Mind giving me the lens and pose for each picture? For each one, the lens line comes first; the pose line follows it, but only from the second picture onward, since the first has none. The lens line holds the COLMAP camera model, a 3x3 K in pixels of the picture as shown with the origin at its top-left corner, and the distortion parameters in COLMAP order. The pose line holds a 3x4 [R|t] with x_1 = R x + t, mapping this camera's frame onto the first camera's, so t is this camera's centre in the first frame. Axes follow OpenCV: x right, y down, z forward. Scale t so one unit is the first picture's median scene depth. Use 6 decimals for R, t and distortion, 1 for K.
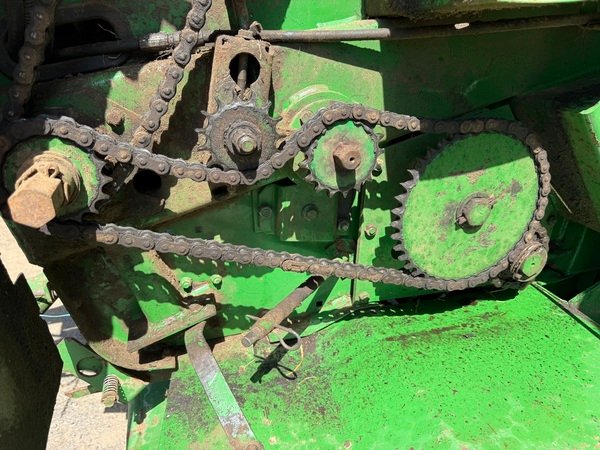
lens RADIAL K [[424.4, 0, 300.0], [0, 424.4, 225.0], [0, 0, 1]] dist [0.002484, -0.027013]
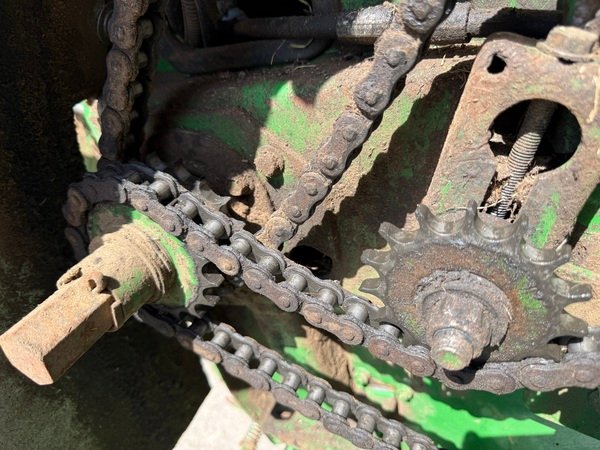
lens RADIAL K [[447.8, 0, 300.4], [0, 447.8, 241.5], [0, 0, 1]] dist [0.002723, -0.004767]
pose [[0.755307, 0.358623, -0.548545, -0.035500], [-0.233284, 0.929297, 0.286332, -0.344997], [0.612446, -0.088302, 0.785565, 0.553617]]
